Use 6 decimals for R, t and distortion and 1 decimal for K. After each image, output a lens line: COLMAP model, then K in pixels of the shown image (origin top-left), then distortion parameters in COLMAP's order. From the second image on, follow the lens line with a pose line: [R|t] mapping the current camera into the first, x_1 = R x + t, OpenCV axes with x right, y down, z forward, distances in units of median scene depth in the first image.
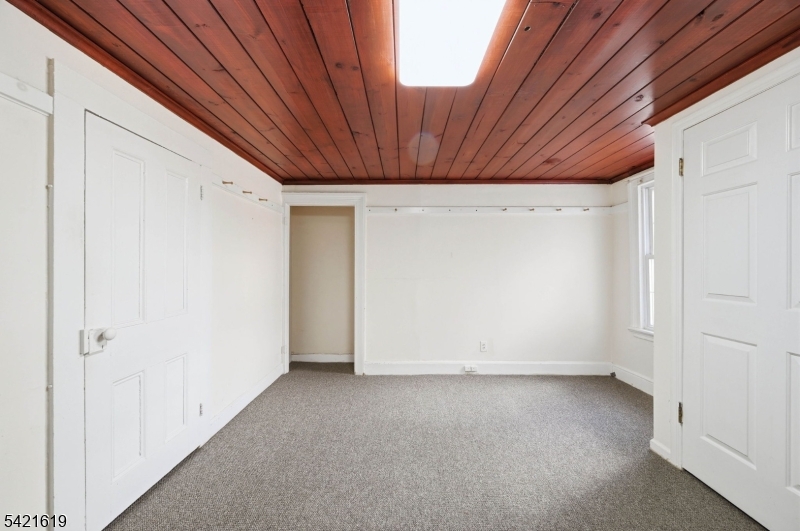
lens RADIAL K [[318.7, 0, 401.3], [0, 318.7, 265.9], [0, 0, 1]] dist [-0.004623, 0.001614]
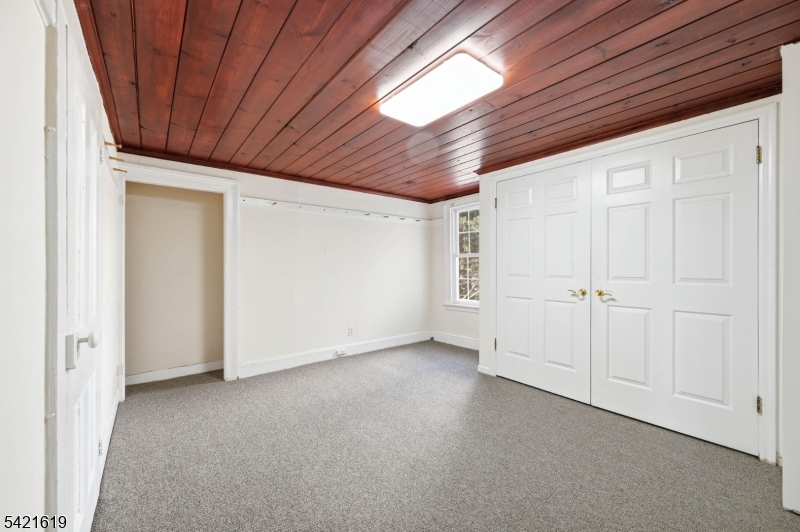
lens RADIAL K [[318.7, 0, 404.6], [0, 318.7, 268.1], [0, 0, 1]] dist [-0.004623, 0.001614]
pose [[0.767891, -0.005617, 0.640556, -0.362717], [0.002214, 0.999979, 0.006114, 0.019724], [-0.640577, -0.003277, 0.767887, -0.012353]]
